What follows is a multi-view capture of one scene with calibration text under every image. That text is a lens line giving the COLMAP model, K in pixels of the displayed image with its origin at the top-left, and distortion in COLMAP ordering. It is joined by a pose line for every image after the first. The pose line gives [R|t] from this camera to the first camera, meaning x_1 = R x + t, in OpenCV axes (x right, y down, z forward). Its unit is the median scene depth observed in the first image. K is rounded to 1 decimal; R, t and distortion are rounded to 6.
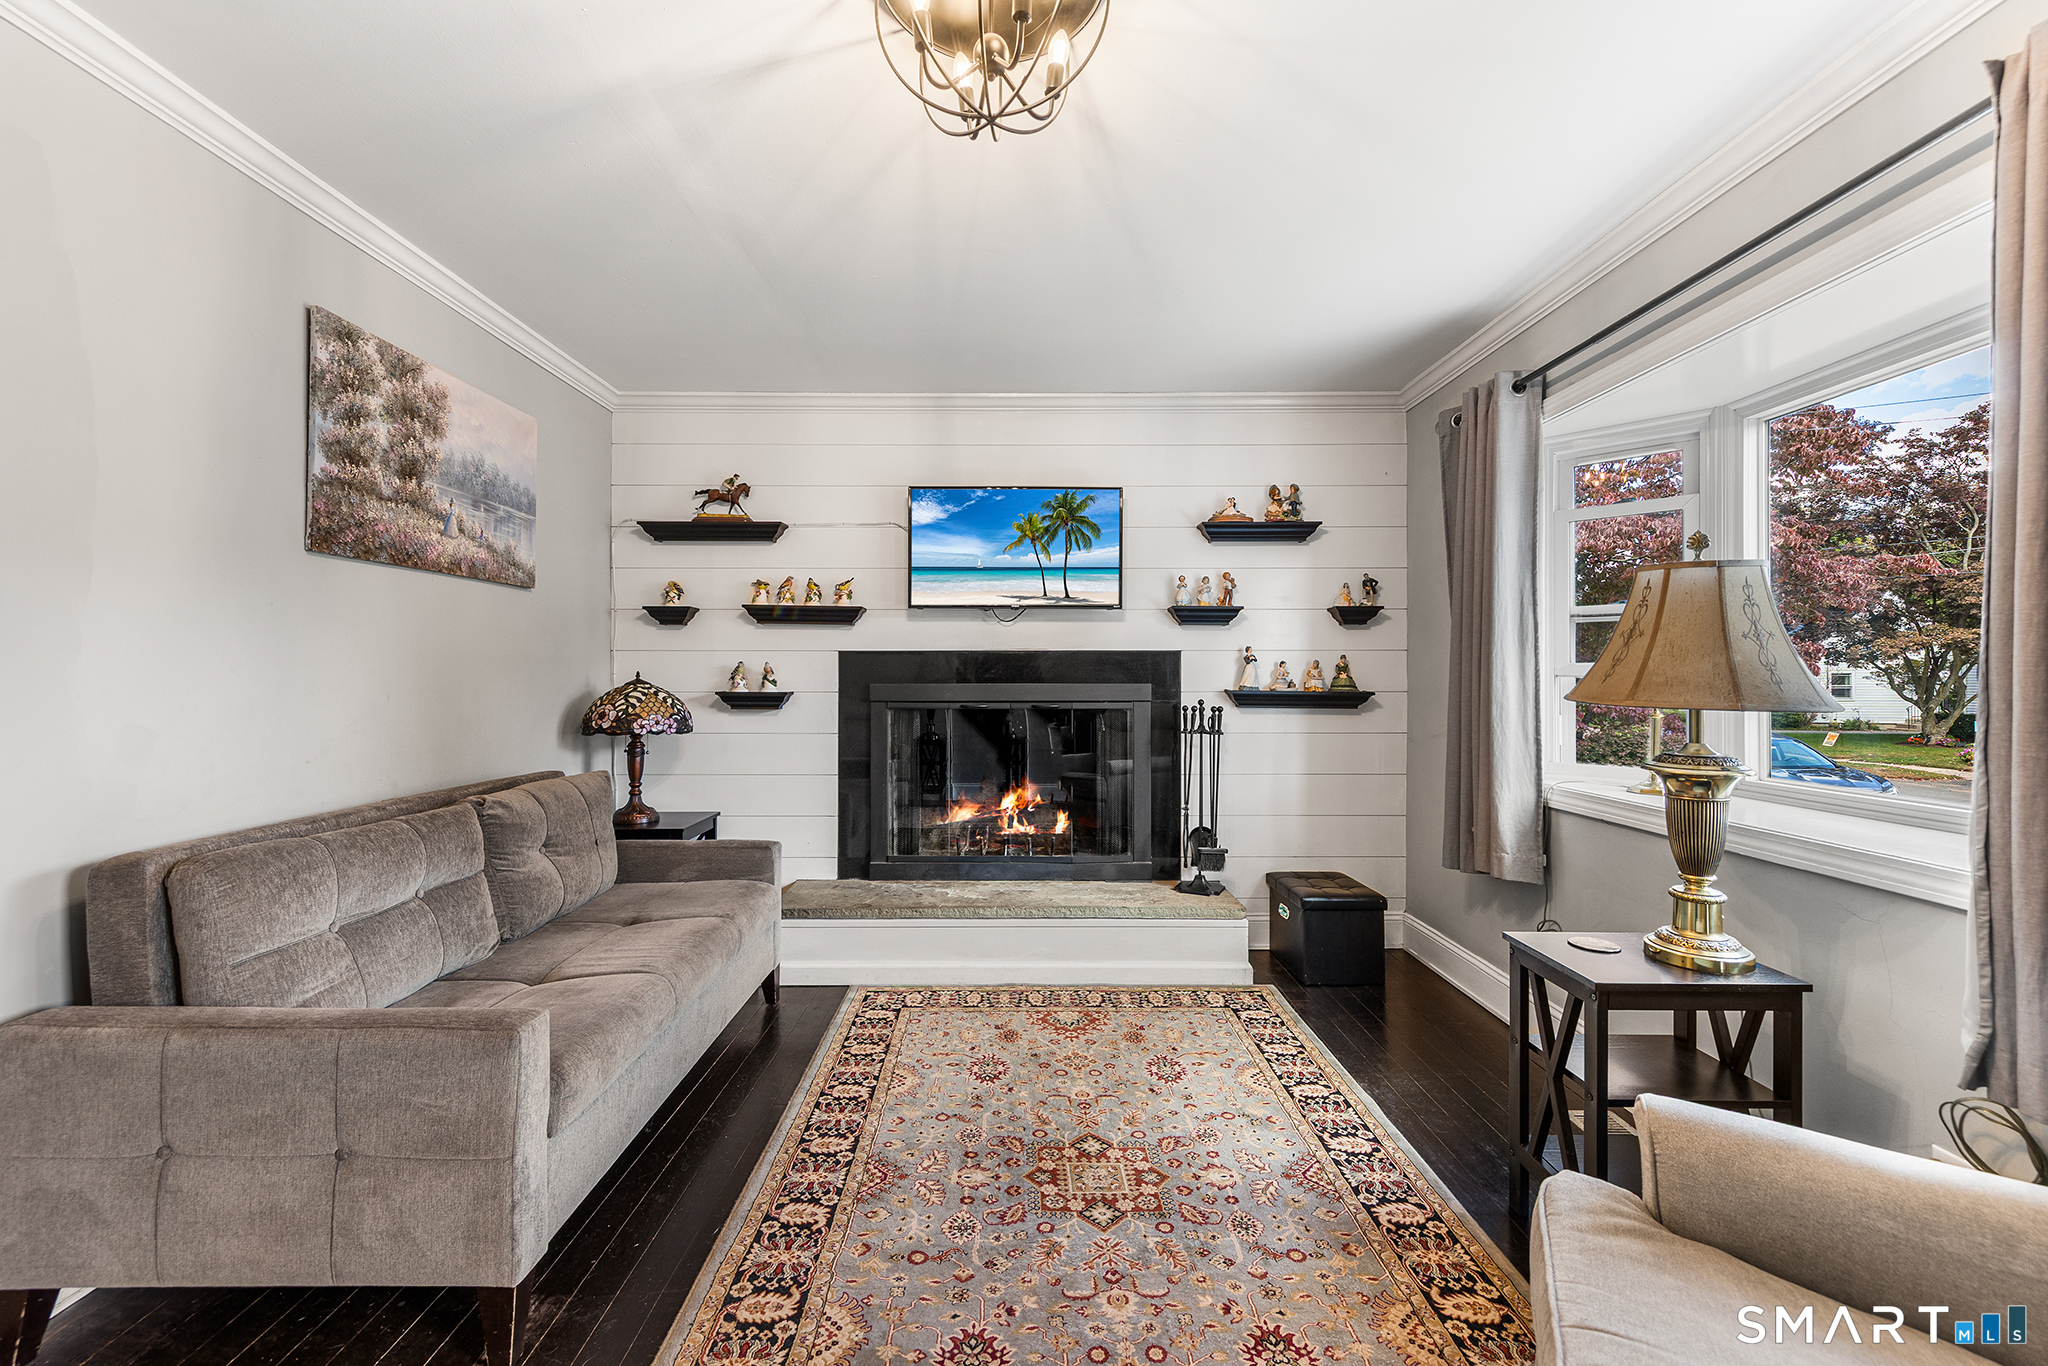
lens RADIAL K [[814.4, 0, 1024.2], [0, 814.4, 675.5], [0, 0, 1]] dist [0.007284, -0.000586]
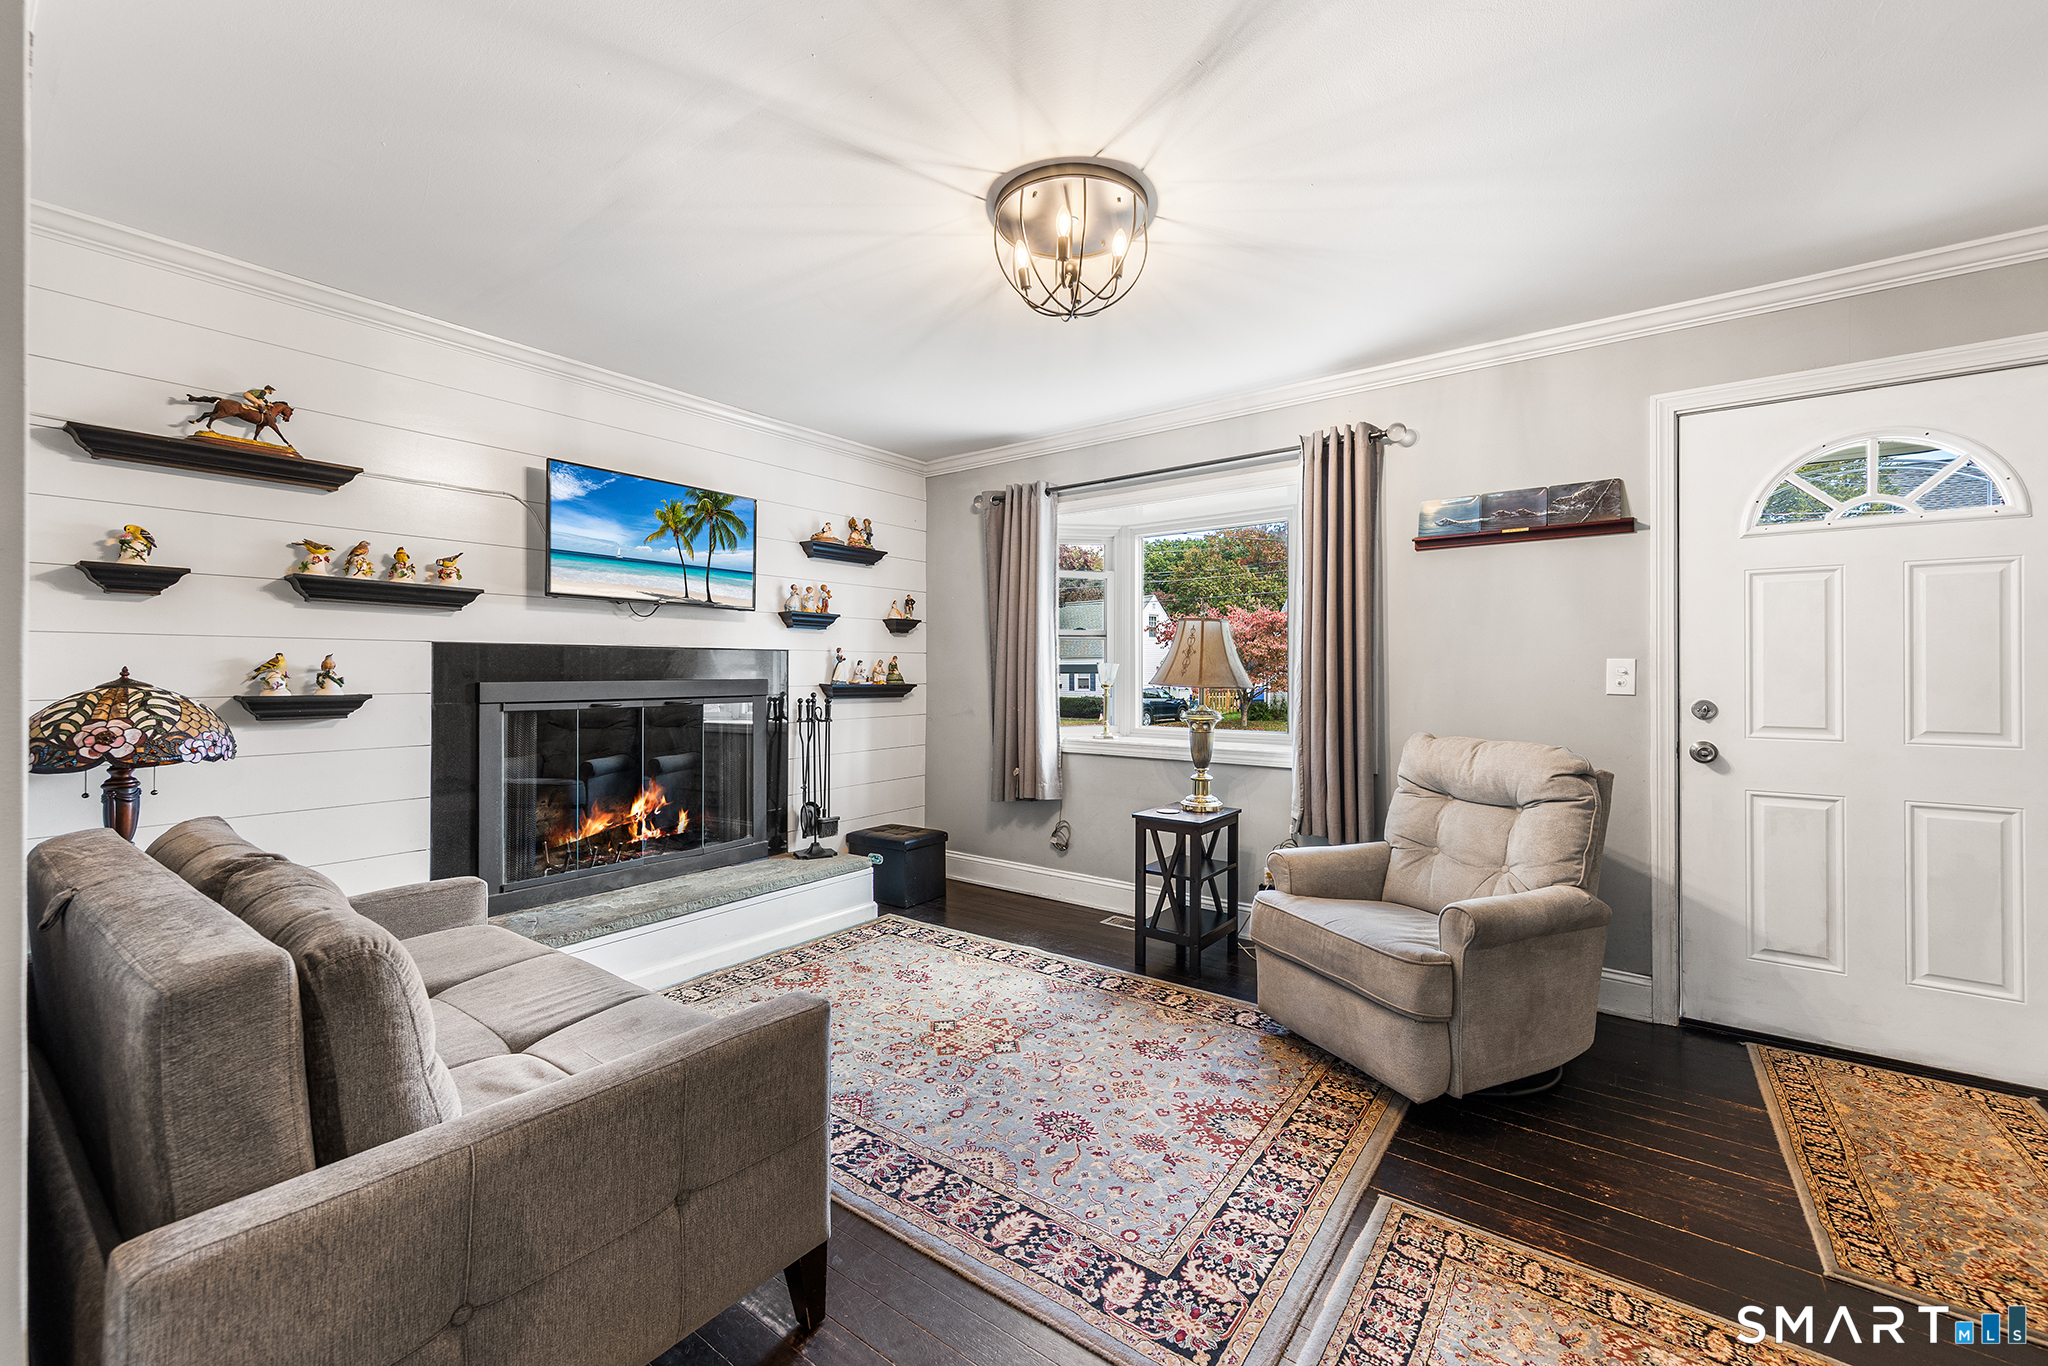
lens RADIAL K [[814.4, 0, 1023.8], [0, 814.4, 672.4], [0, 0, 1]] dist [0.007284, -0.000586]
pose [[0.600639, -0.001438, 0.799519, -0.535602], [-0.000948, 0.999996, 0.002511, -0.002580], [-0.799520, -0.002267, 0.600636, 0.058180]]
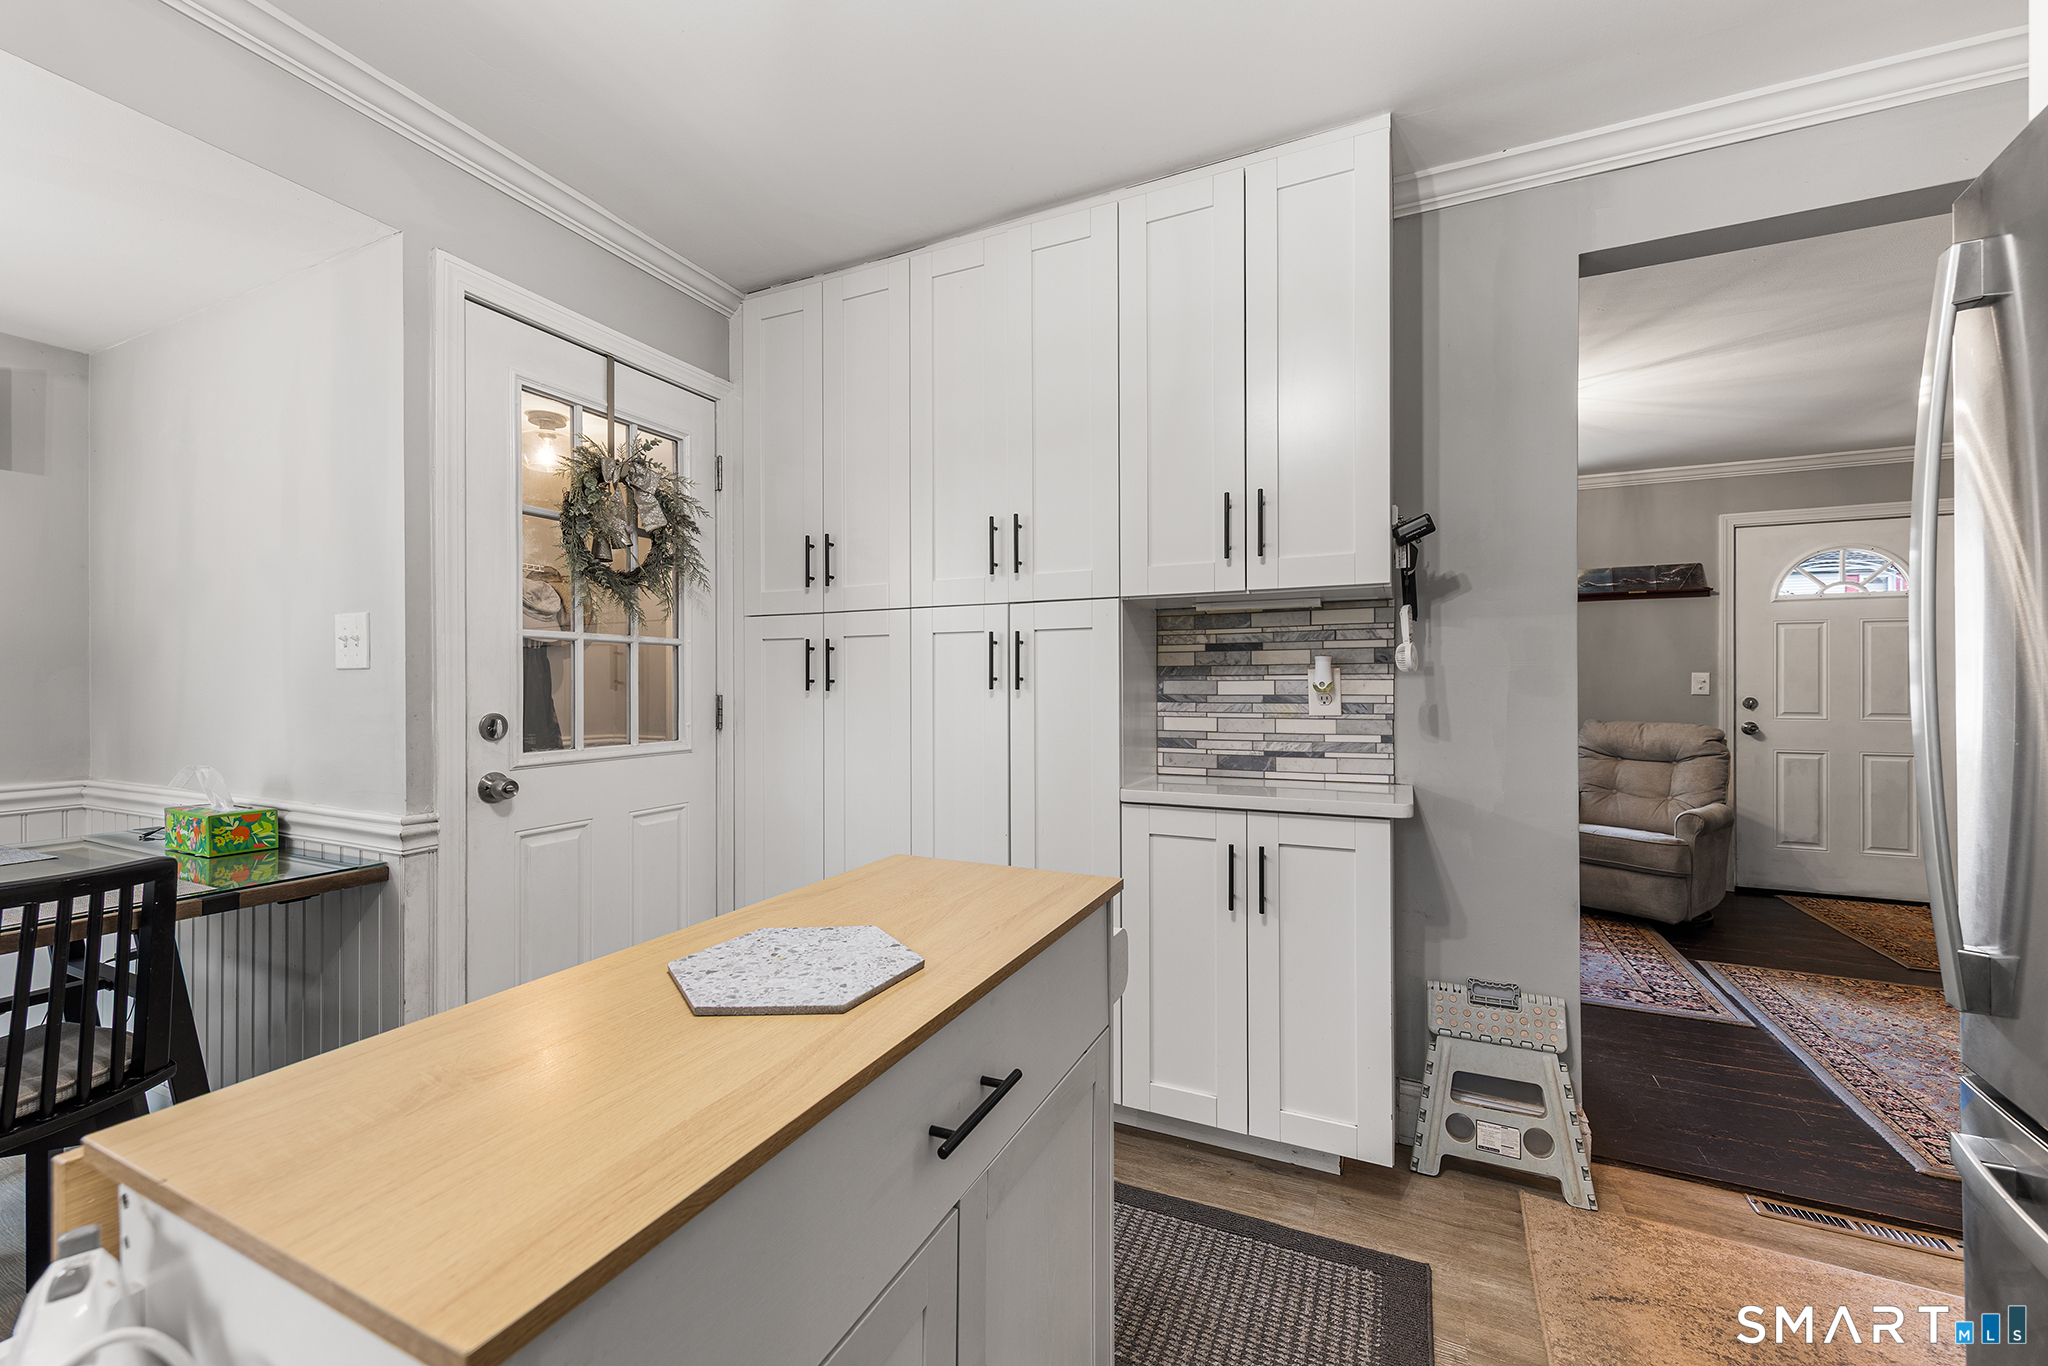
lens RADIAL K [[814.4, 0, 1021.9], [0, 814.4, 685.4], [0, 0, 1]] dist [0.007284, -0.000586]
pose [[0.425308, -0.005849, 0.905030, -1.337299], [-0.000906, 0.999976, 0.006888, -0.002161], [-0.905048, -0.003749, 0.425292, 0.590561]]
